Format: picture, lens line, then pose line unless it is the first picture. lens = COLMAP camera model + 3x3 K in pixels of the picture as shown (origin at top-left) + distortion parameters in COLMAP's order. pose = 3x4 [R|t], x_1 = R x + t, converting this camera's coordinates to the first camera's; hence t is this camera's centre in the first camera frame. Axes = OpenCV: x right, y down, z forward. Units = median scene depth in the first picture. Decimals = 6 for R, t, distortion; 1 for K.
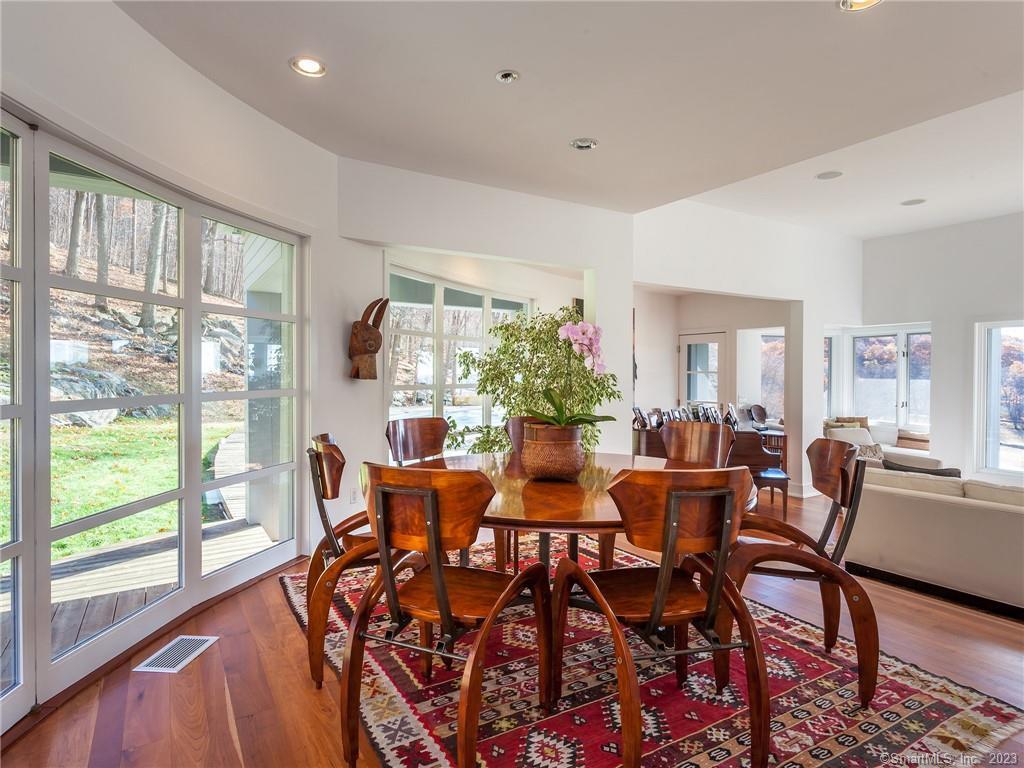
lens RADIAL K [[553.3, 0, 514.3], [0, 553.3, 381.2], [0, 0, 1]] dist [0.004950, -0.004920]
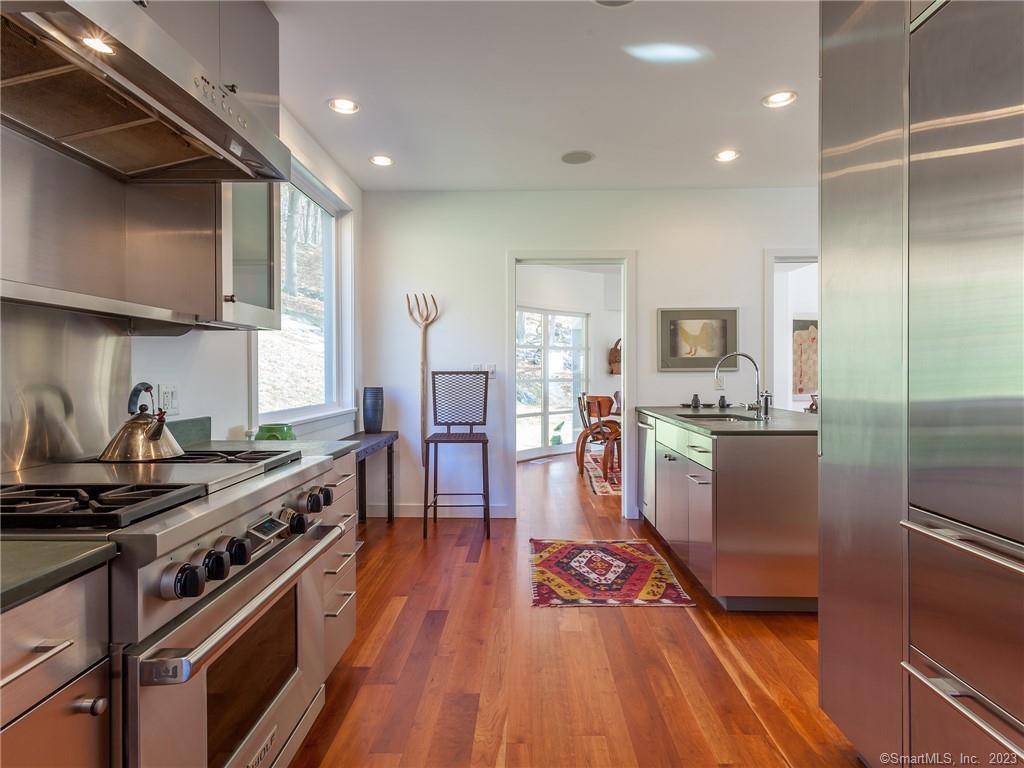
lens RADIAL K [[553.3, 0, 513.6], [0, 553.3, 380.0], [0, 0, 1]] dist [0.004950, -0.004920]
pose [[0.828617, -0.004468, -0.559799, 0.625078], [0.005256, 0.999986, -0.000202, 0.016912], [0.559792, -0.002775, 0.828629, -1.050478]]
